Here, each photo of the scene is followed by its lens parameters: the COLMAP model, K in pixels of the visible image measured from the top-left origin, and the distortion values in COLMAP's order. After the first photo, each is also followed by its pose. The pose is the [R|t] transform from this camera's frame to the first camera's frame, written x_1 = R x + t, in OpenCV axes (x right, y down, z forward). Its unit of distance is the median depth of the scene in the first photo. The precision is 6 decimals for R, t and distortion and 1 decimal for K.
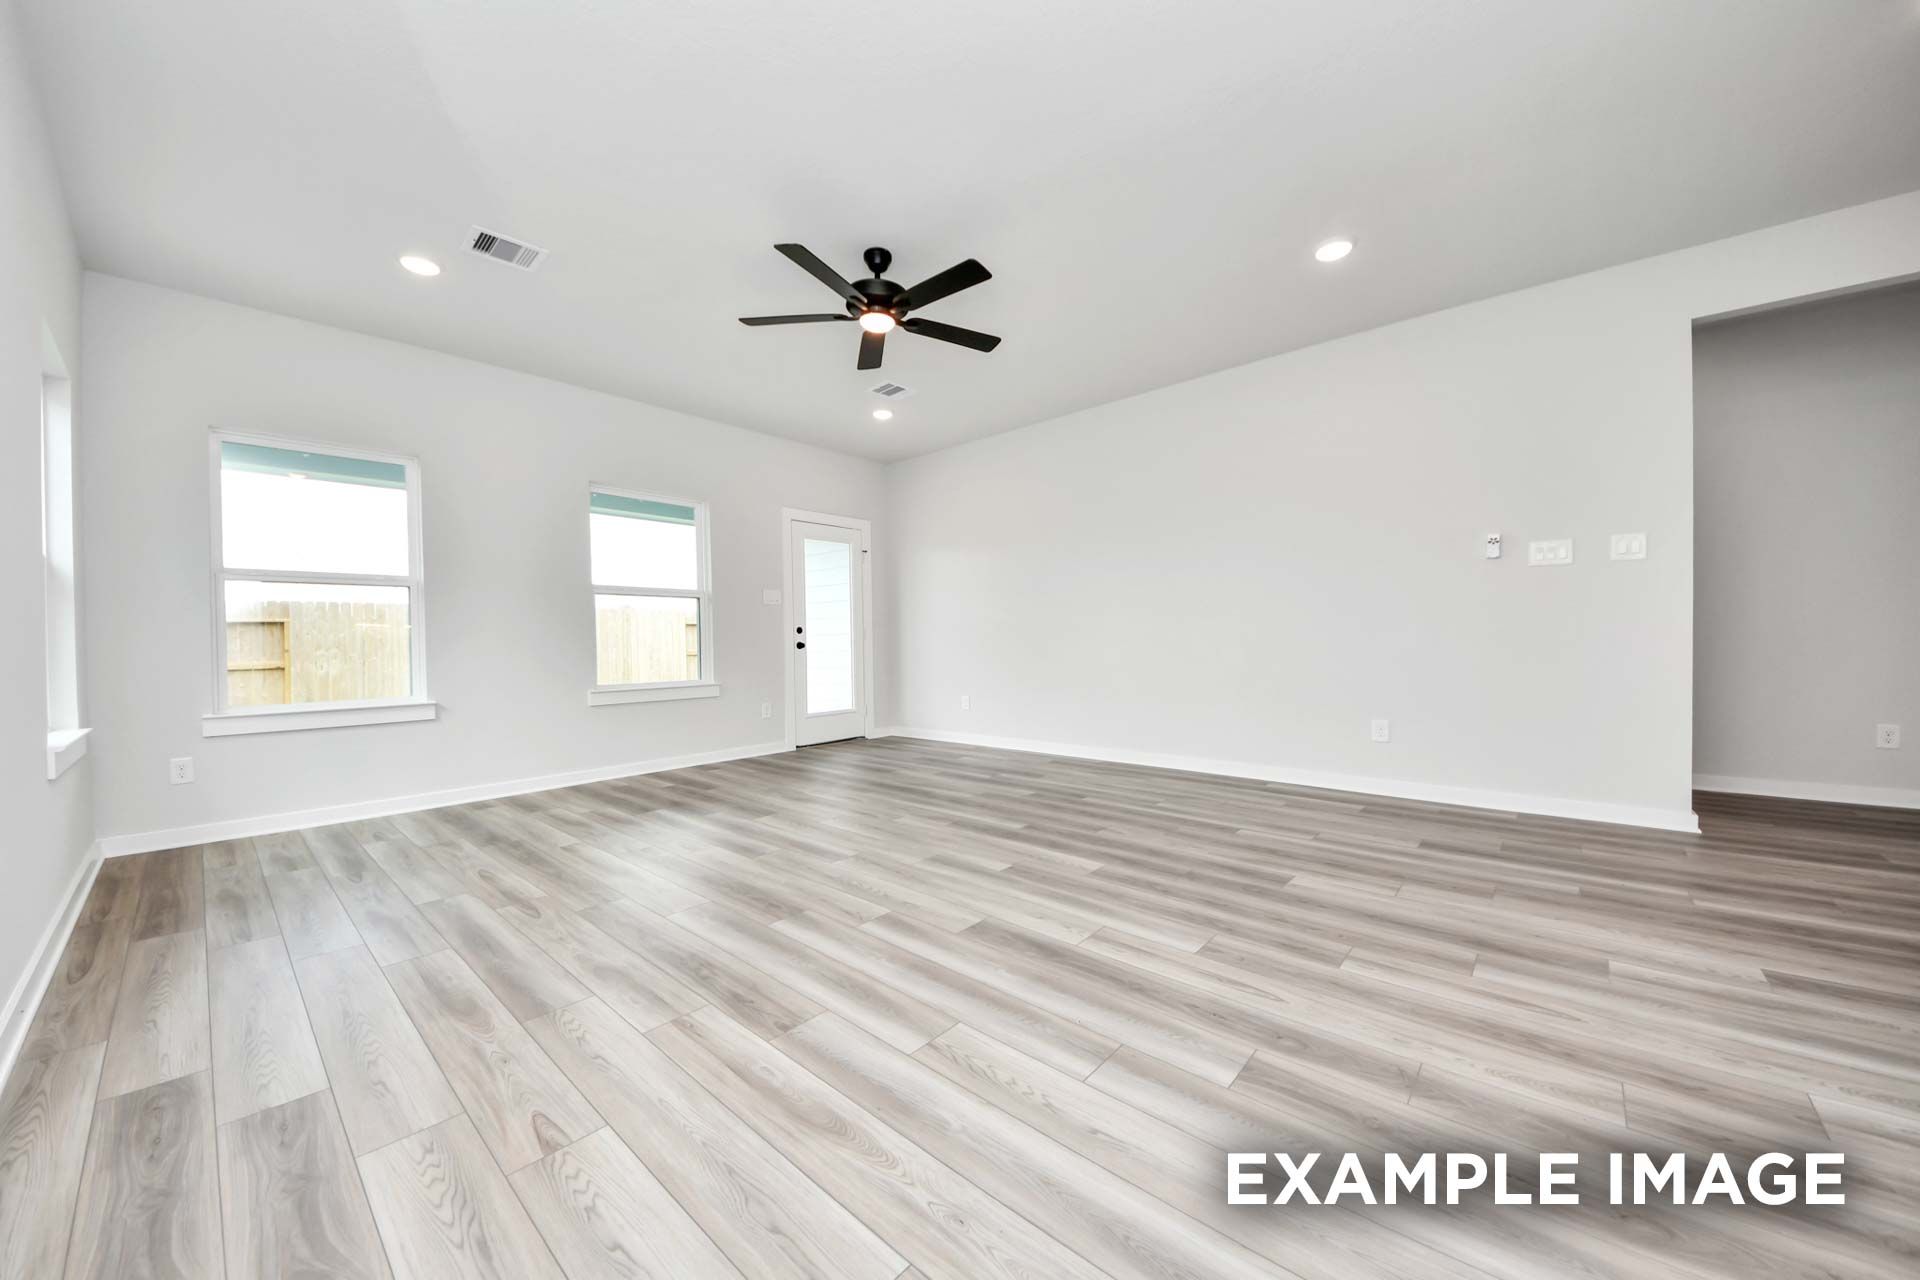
lens RADIAL K [[678.5, 0, 951.7], [0, 678.5, 644.4], [0, 0, 1]] dist [0.007114, -0.010039]
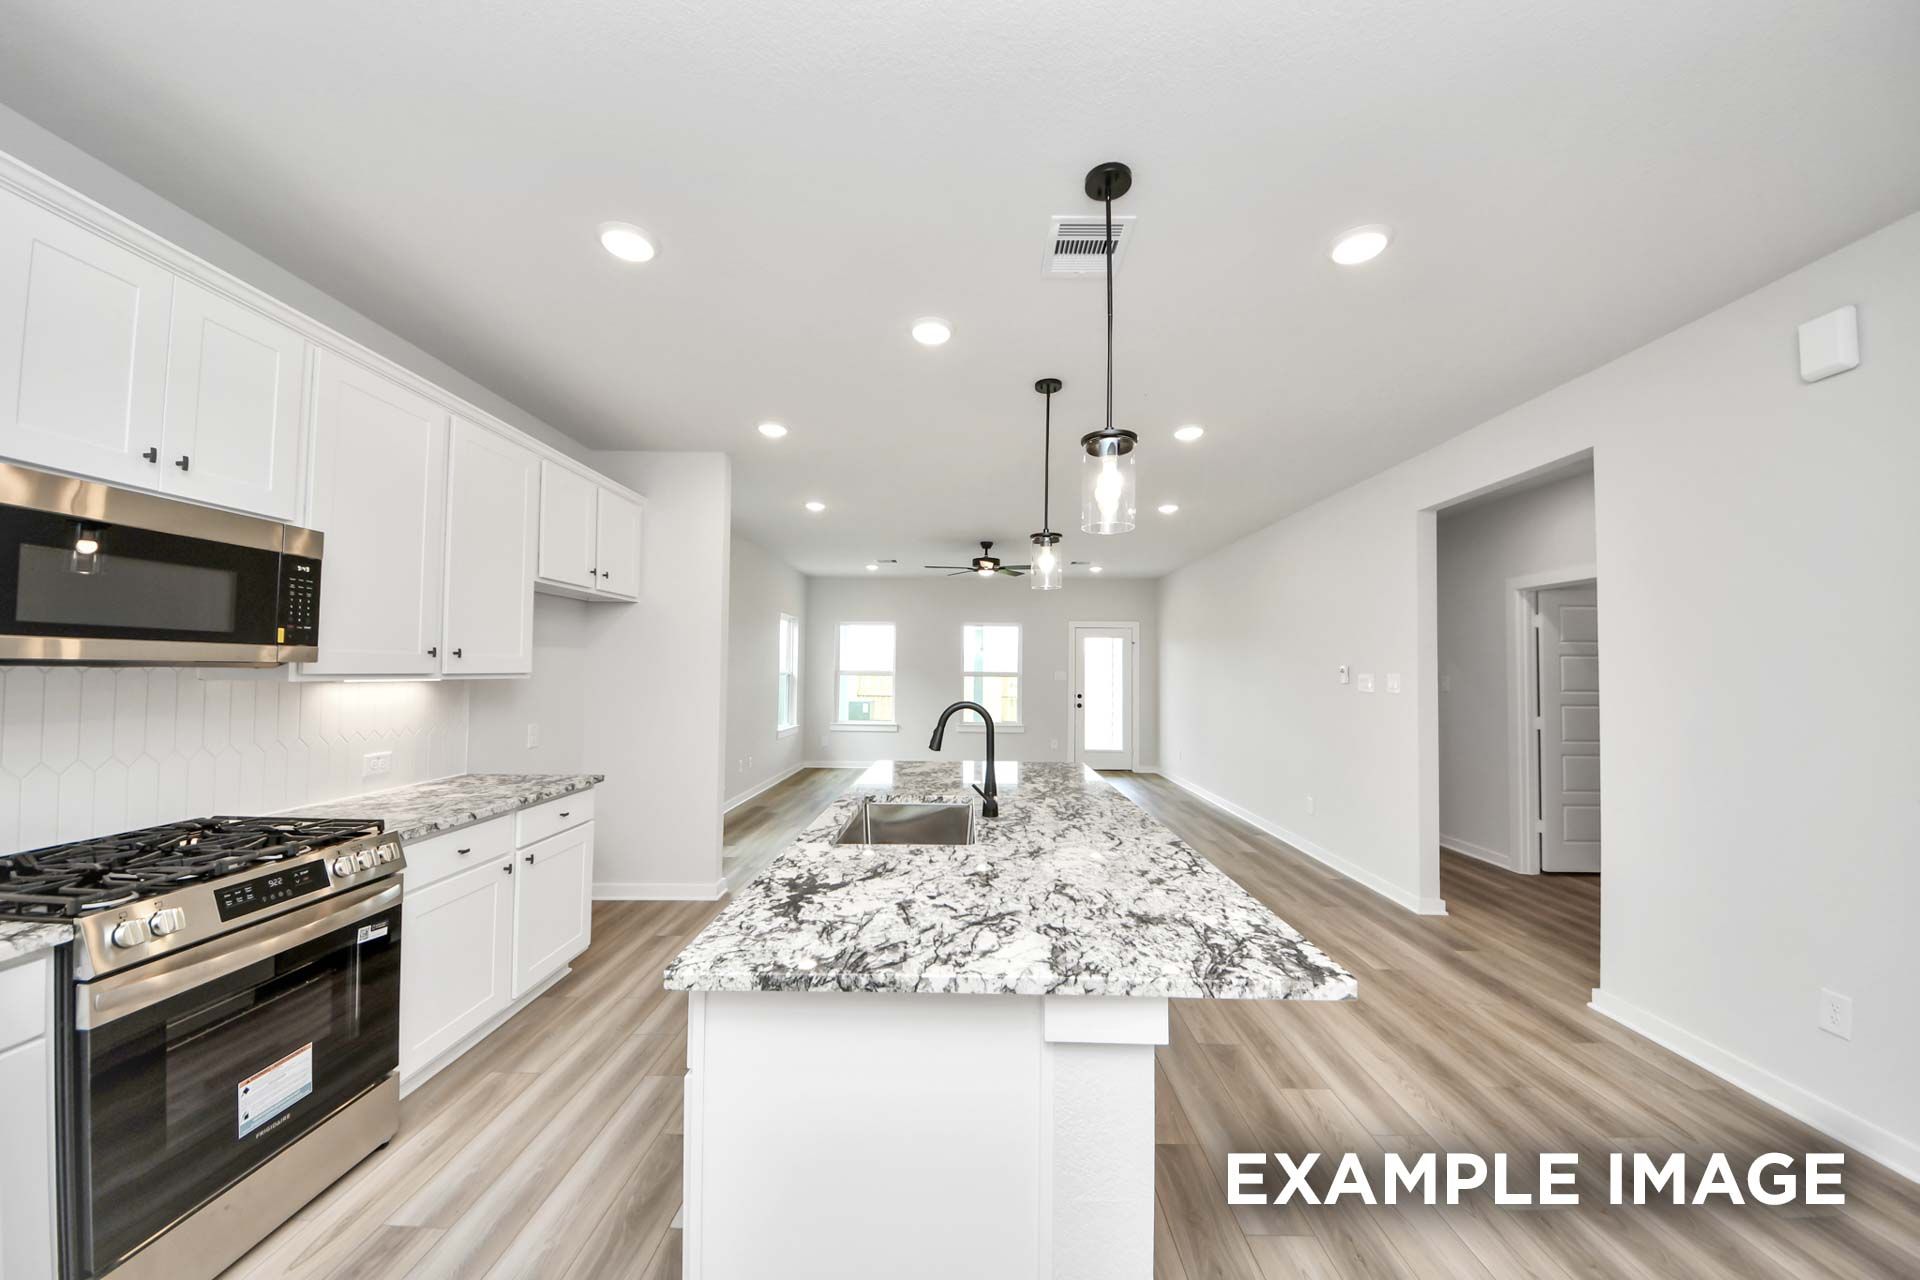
lens RADIAL K [[672.9, 0, 960.4], [0, 672.9, 647.4], [0, 0, 1]] dist [0.039404, -0.028120]
pose [[0.661152, -0.003216, -0.750245, 1.743273], [-0.024711, 0.999355, -0.026061, -0.194593], [0.749845, 0.035770, 0.660646, -0.596427]]
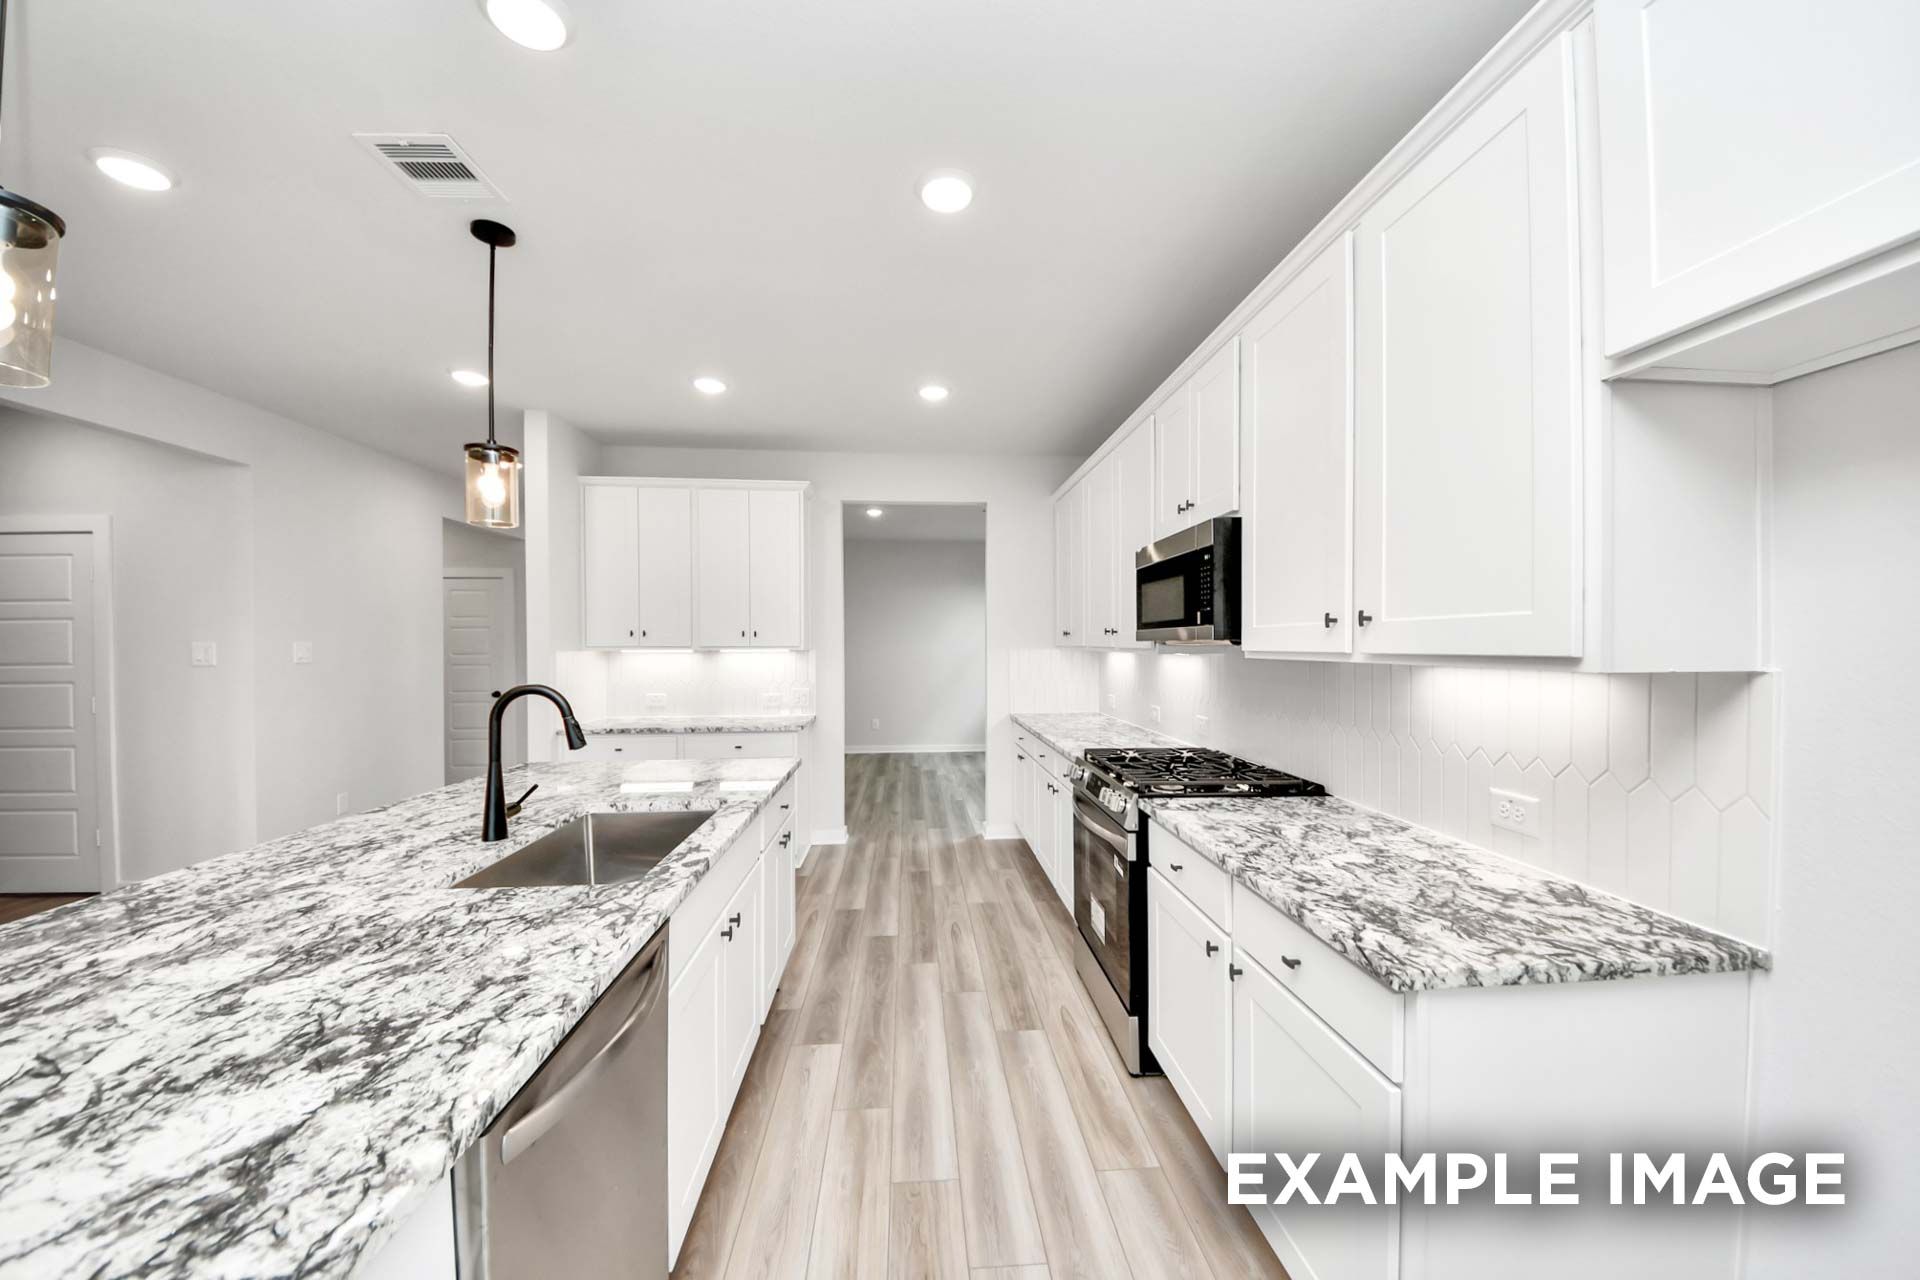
lens RADIAL K [[682.6, 0, 957.0], [0, 682.6, 648.1], [0, 0, 1]] dist [0.045704, -0.029744]
pose [[-0.720270, 0.012676, 0.693578, 0.371009], [0.017251, 0.999851, -0.000360, -0.174442], [-0.693479, 0.011706, -0.720382, 0.165058]]
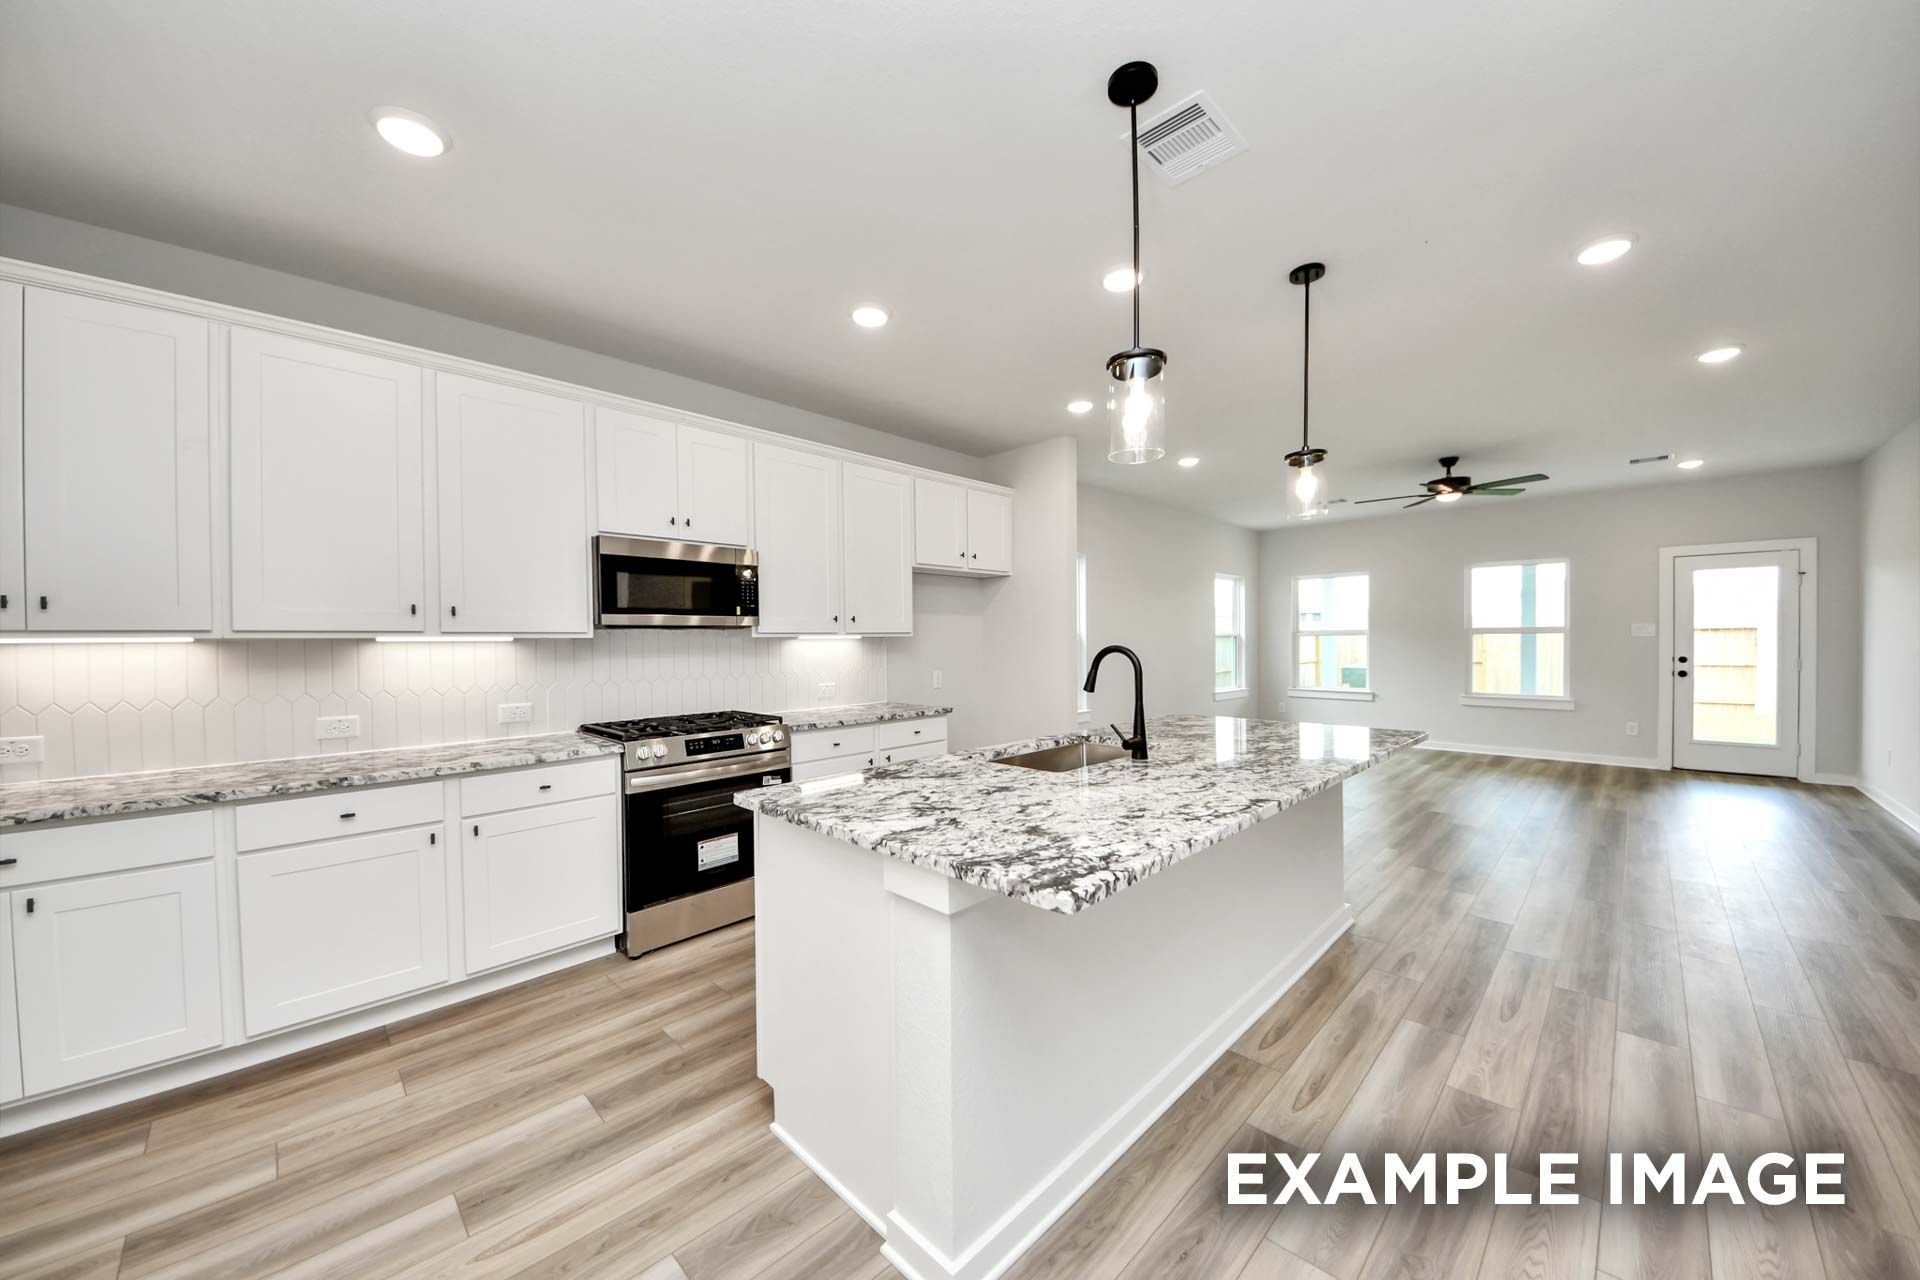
lens RADIAL K [[677.7, 0, 959.0], [0, 677.7, 646.2], [0, 0, 1]] dist [0.024571, -0.016358]
pose [[-0.048081, 0.025616, -0.998515, 1.994020], [0.006946, 0.999656, 0.025311, -0.170458], [0.998819, -0.005719, -0.048242, -0.186523]]
